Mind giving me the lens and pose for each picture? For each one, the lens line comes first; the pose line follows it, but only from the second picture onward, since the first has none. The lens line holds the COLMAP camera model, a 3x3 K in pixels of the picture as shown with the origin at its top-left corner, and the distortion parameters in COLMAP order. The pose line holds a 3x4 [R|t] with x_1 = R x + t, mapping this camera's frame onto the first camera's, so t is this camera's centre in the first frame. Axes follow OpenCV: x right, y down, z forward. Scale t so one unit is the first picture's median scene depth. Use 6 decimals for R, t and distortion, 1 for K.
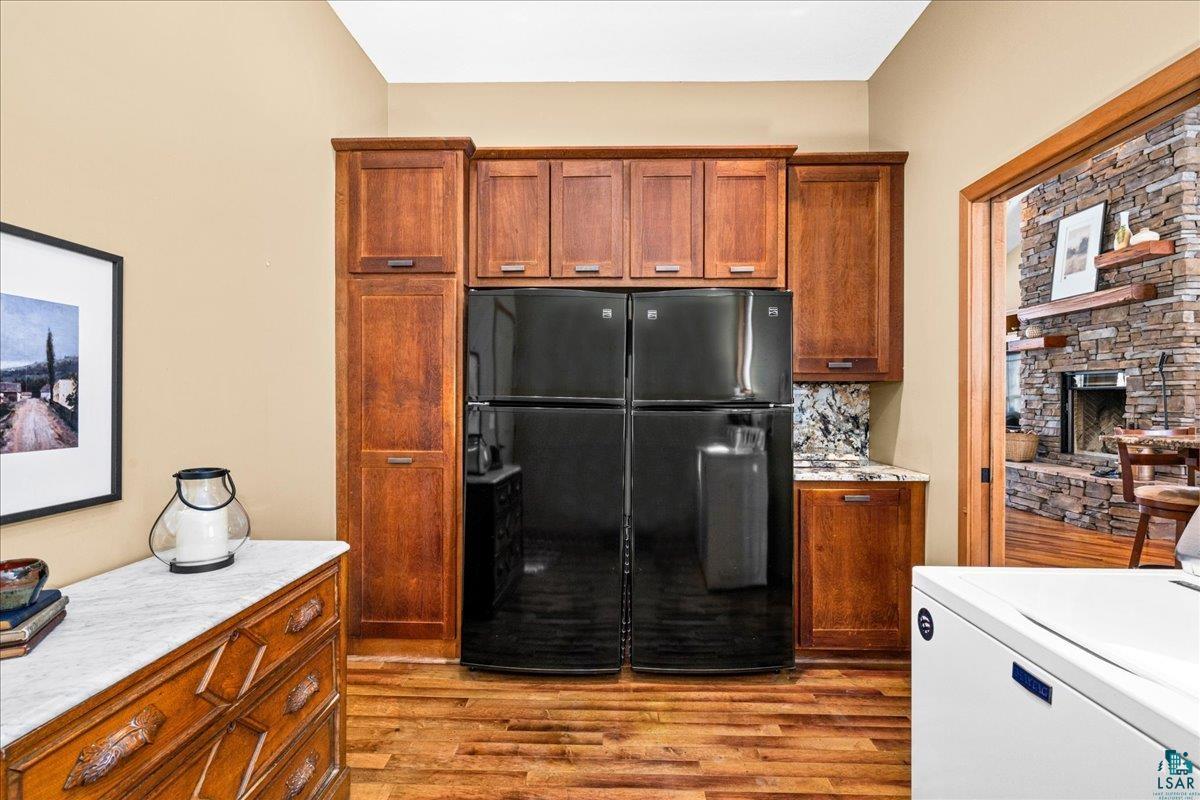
lens RADIAL K [[576.4, 0, 598.1], [0, 576.4, 394.5], [0, 0, 1]] dist [0.002326, 0.000464]
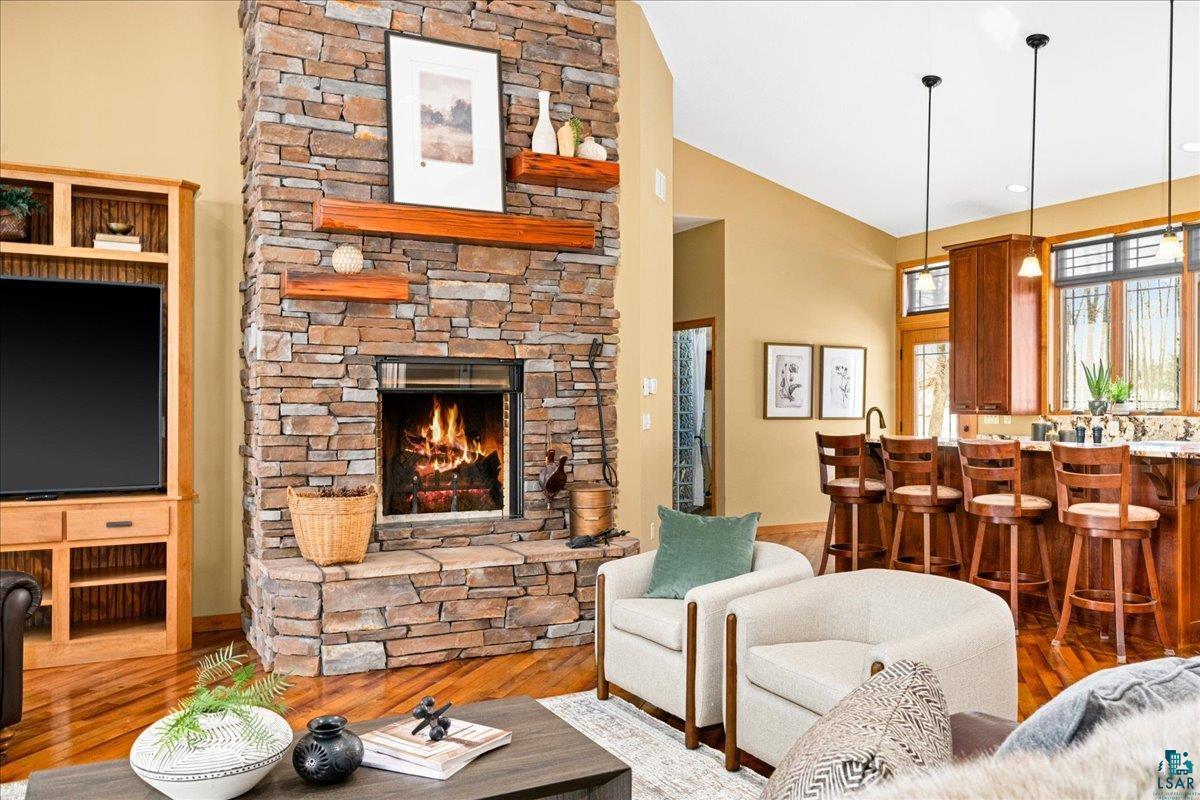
lens RADIAL K [[969.6, 0, 600.0], [0, 969.6, 400.0], [0, 0, 1]] dist [0.010401, 0.001980]
pose [[-0.490744, -0.004083, 0.871294, 0.022326], [-0.005732, 0.999983, 0.001458, -0.004967], [-0.871285, -0.004279, -0.490759, 1.390913]]
